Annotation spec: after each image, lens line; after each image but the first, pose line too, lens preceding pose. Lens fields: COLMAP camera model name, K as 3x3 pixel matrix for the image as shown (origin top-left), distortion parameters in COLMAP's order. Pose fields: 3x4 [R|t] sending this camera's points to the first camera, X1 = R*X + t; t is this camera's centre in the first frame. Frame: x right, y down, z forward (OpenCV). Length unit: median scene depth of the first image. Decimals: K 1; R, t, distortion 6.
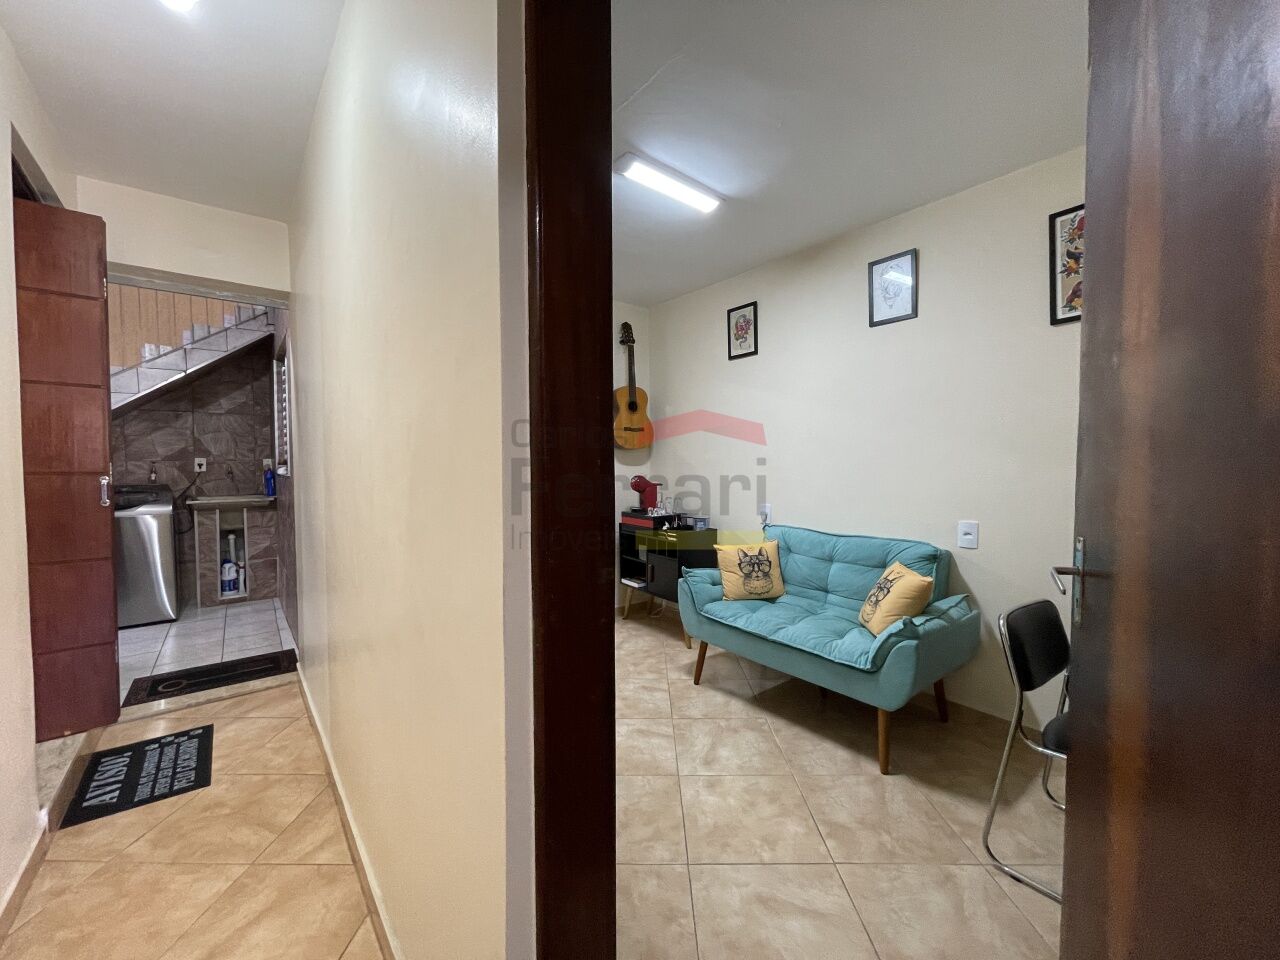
lens RADIAL K [[513.5, 0, 645.7], [0, 513.5, 478.1], [0, 0, 1]] dist [-0.003361, -0.000043]
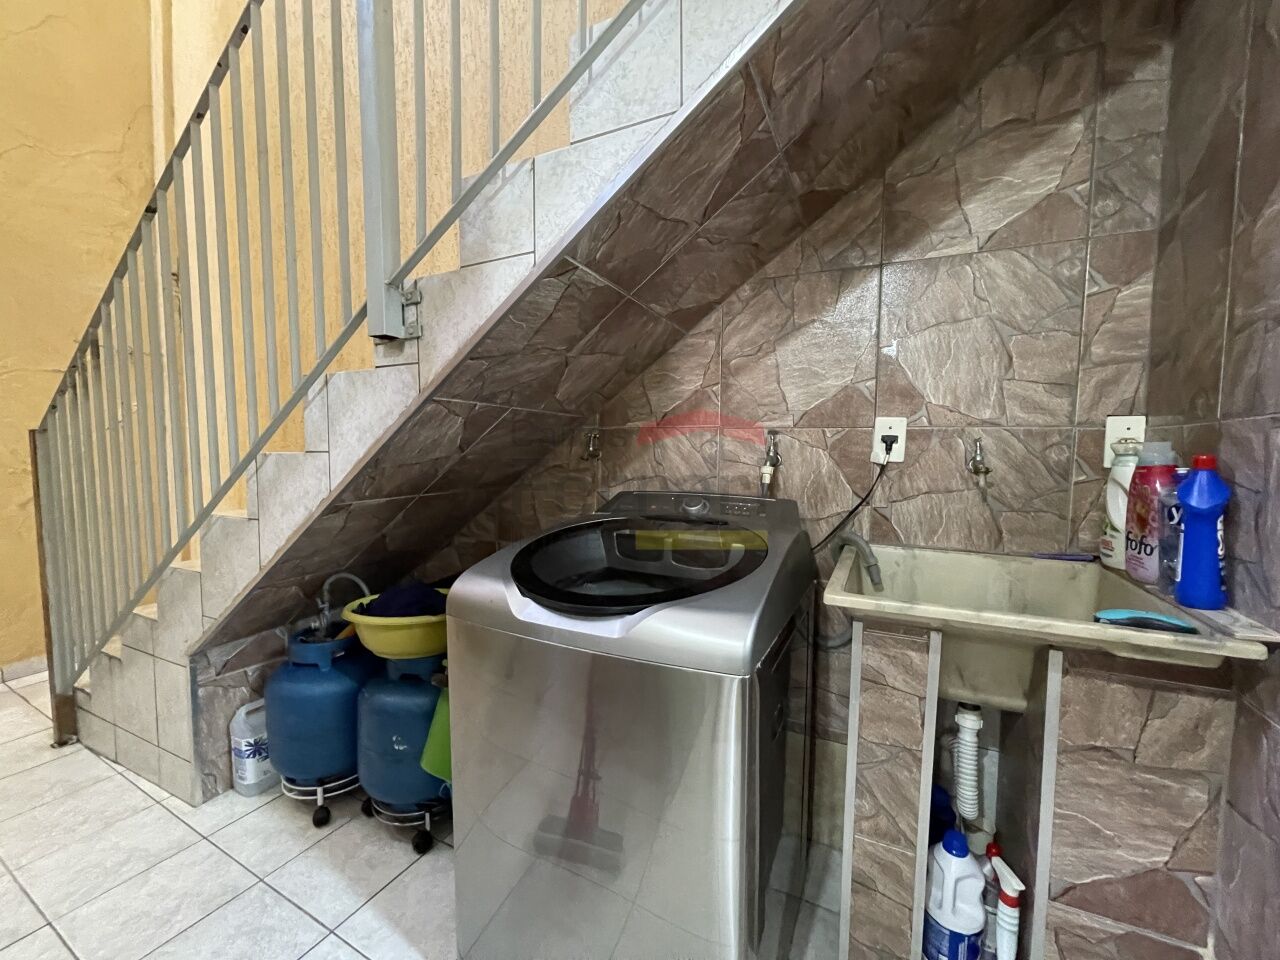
lens RADIAL K [[513.5, 0, 642.0], [0, 513.5, 487.9], [0, 0, 1]] dist [-0.003361, -0.000043]
pose [[0.388371, 0.074810, -0.918461, -0.653208], [-0.043692, 0.997073, 0.062738, -0.010349], [0.920467, 0.015764, 0.390503, 0.756061]]
